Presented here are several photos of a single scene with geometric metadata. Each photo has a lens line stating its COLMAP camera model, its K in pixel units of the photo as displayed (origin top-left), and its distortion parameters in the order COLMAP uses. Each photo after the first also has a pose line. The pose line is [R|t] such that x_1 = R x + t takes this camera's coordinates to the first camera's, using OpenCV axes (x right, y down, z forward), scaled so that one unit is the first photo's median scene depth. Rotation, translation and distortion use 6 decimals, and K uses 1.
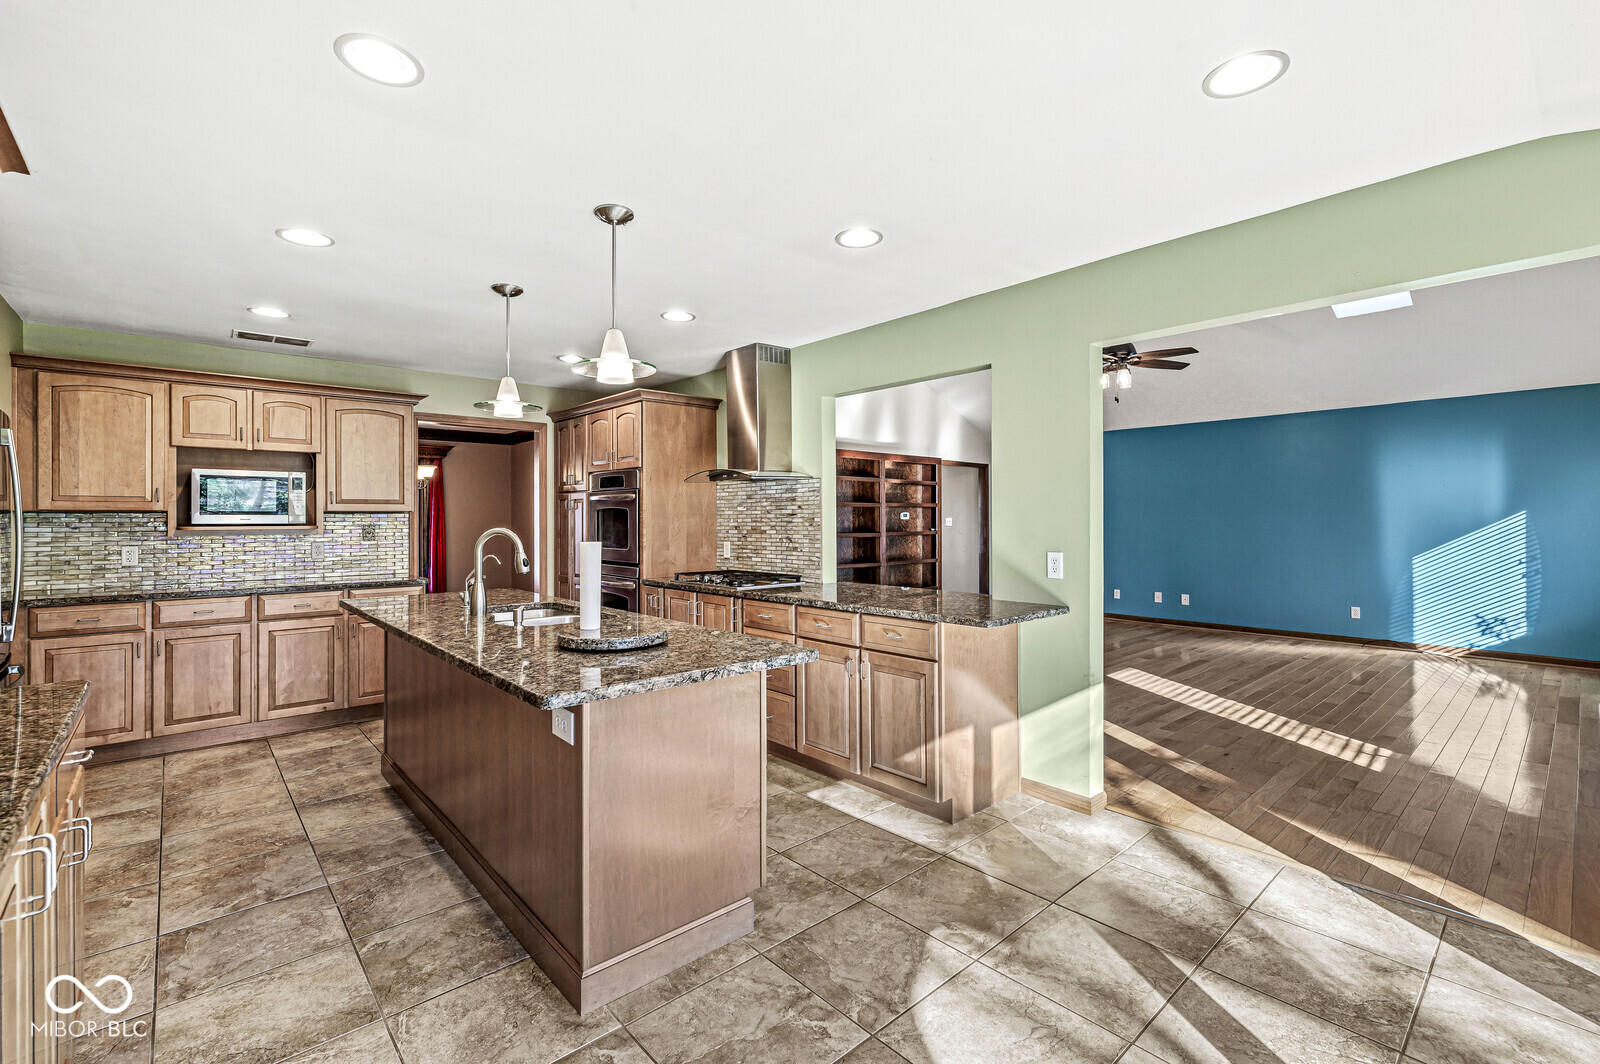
lens RADIAL K [[697.0, 0, 801.0], [0, 697.0, 512.8], [0, 0, 1]] dist [-0.000652, -0.000623]
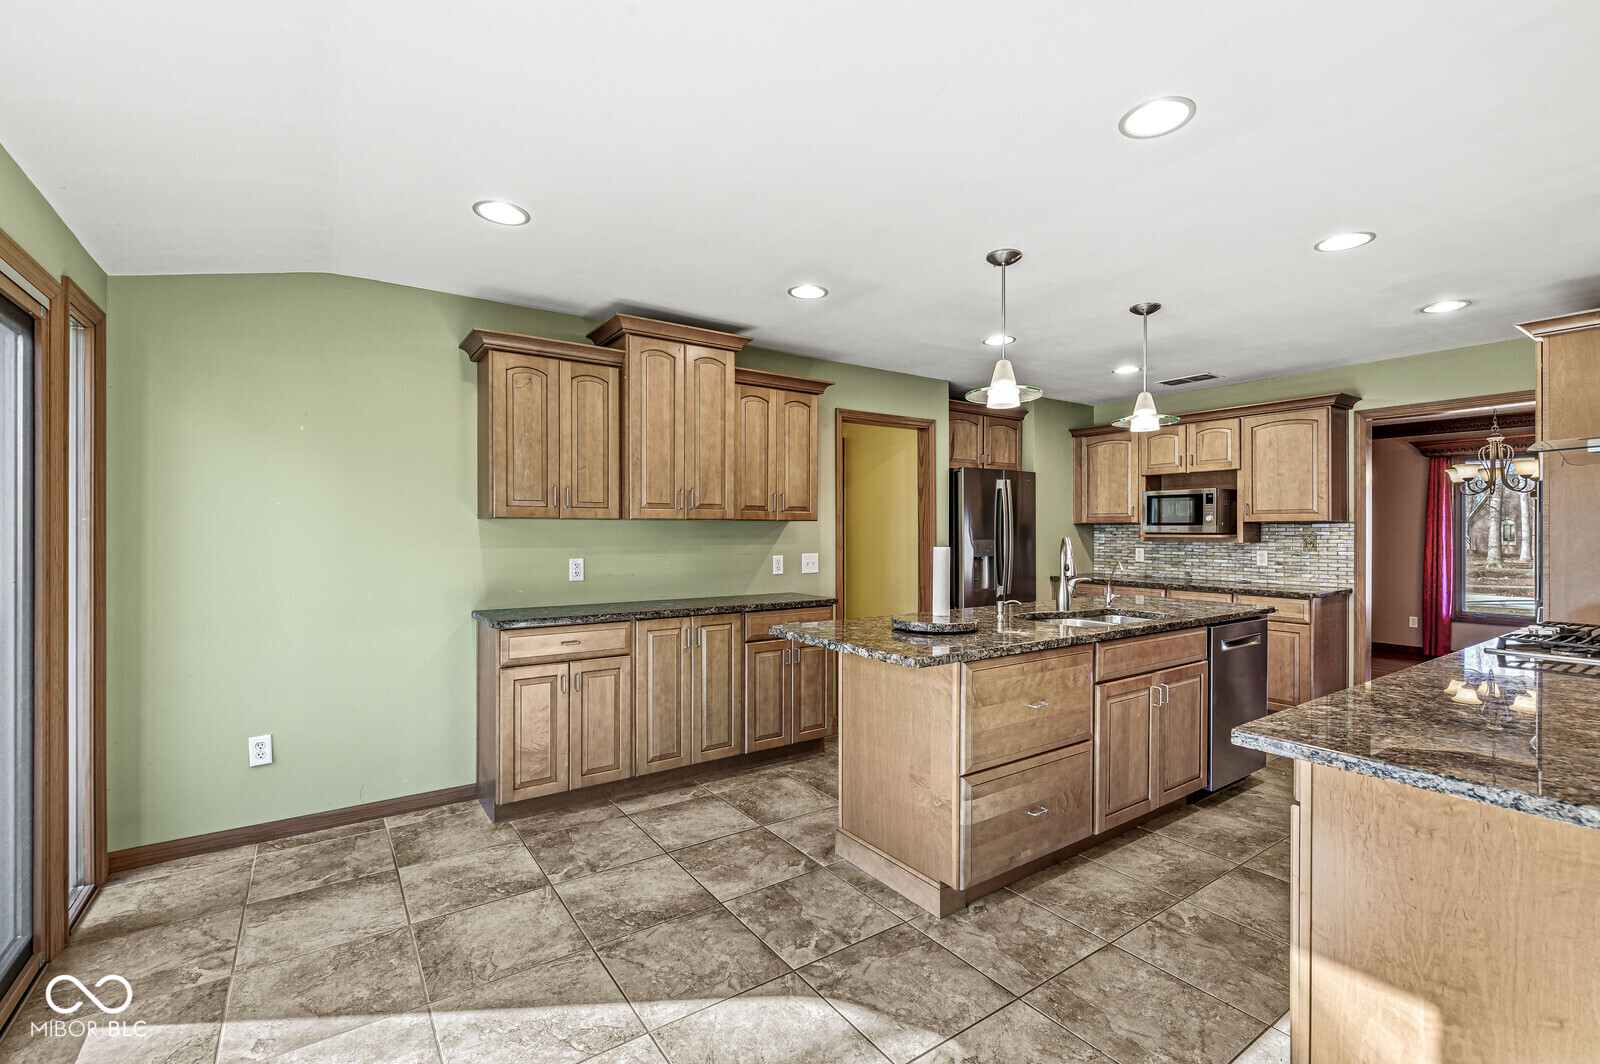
lens RADIAL K [[697.0, 0, 799.9], [0, 697.0, 534.2], [0, 0, 1]] dist [-0.000652, -0.000623]
pose [[-0.122037, 0.008448, -0.992490, 0.590964], [0.008397, 0.999937, 0.007479, 0.003787], [0.992490, -0.007421, -0.122100, 0.544178]]
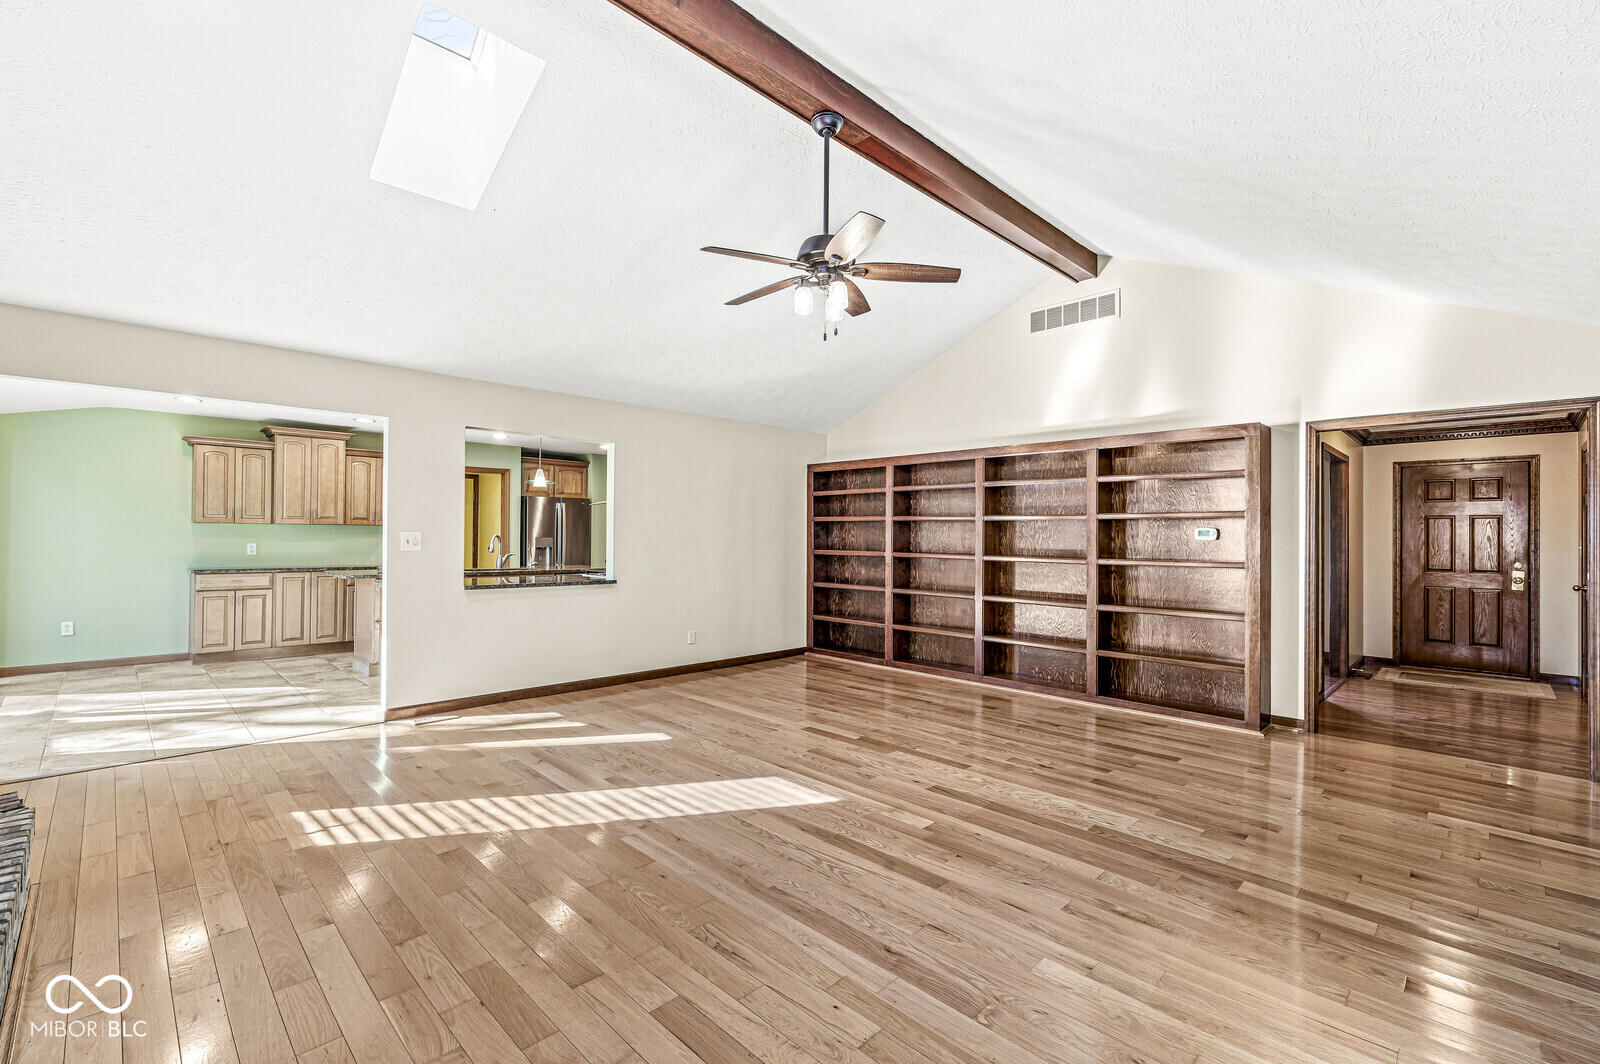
lens RADIAL K [[697.0, 0, 796.1], [0, 697.0, 530.2], [0, 0, 1]] dist [-0.000652, -0.000623]
pose [[0.058874, -0.004888, -0.998253, 0.918766], [-0.002471, 0.999984, -0.005043, 0.006275], [0.998262, 0.002764, 0.058861, 0.834814]]
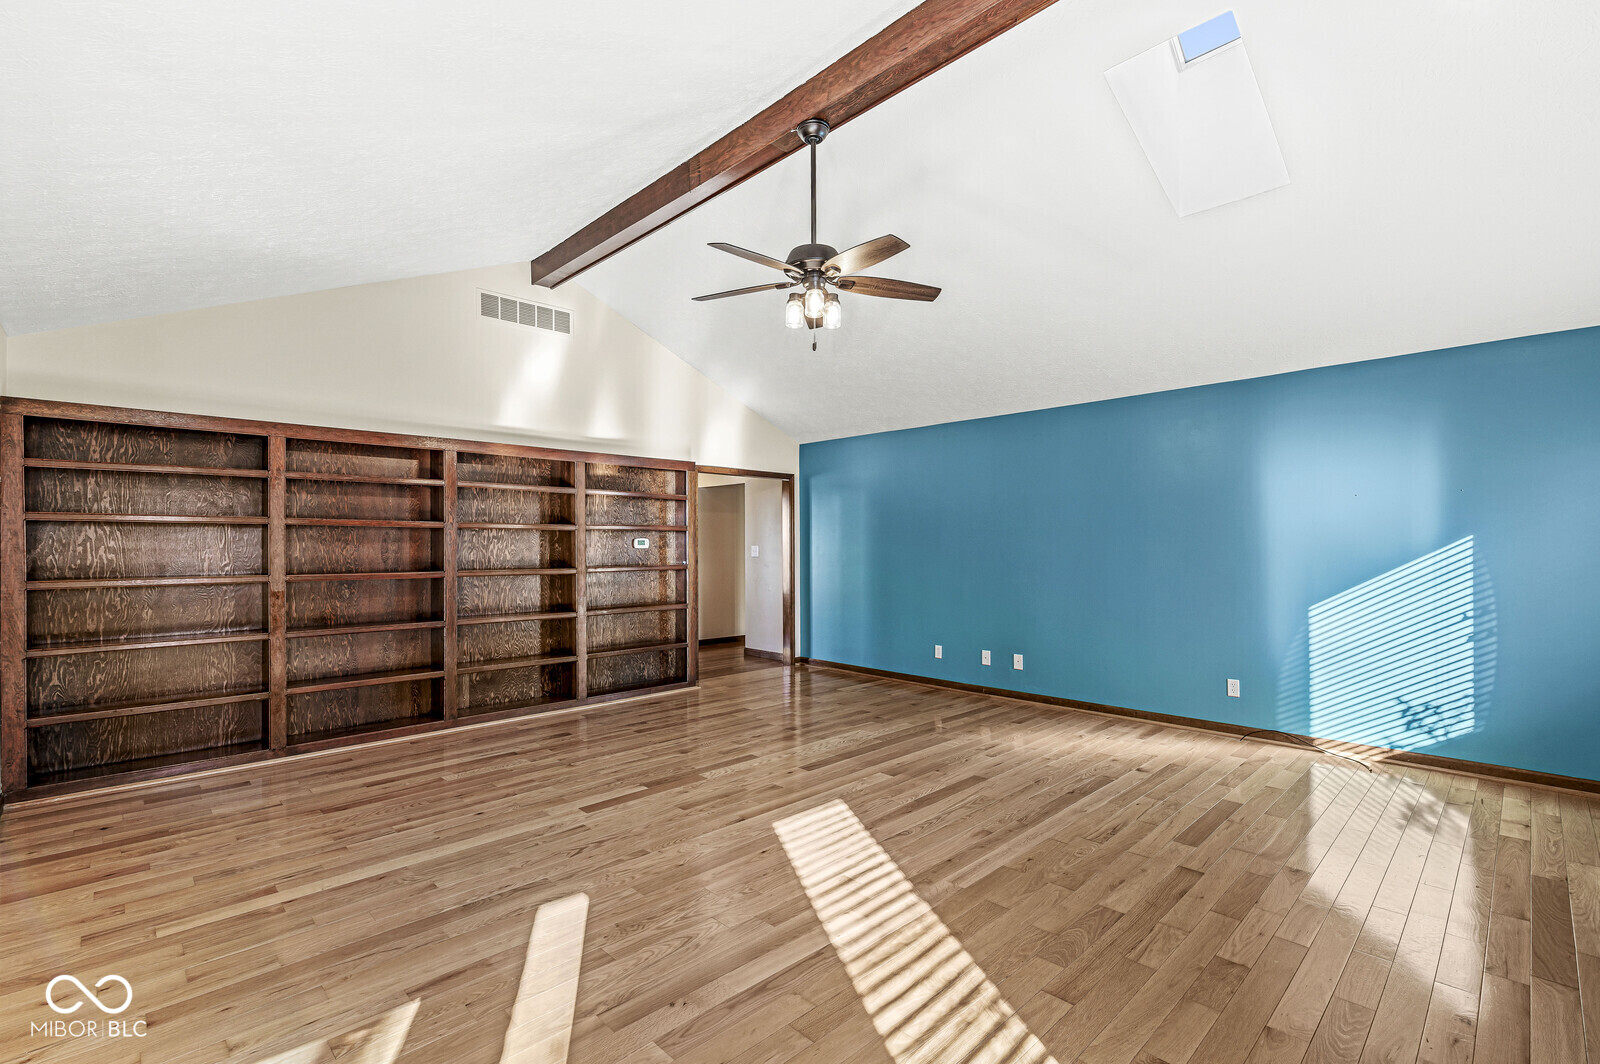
lens RADIAL K [[697.0, 0, 833.2], [0, 697.0, 545.9], [0, 0, 1]] dist [-0.000652, -0.000623]
pose [[0.997930, -0.000602, 0.064306, 0.392549], [0.000058, 0.999964, 0.008472, 0.001184], [-0.064309, -0.008451, 0.997894, 0.378983]]
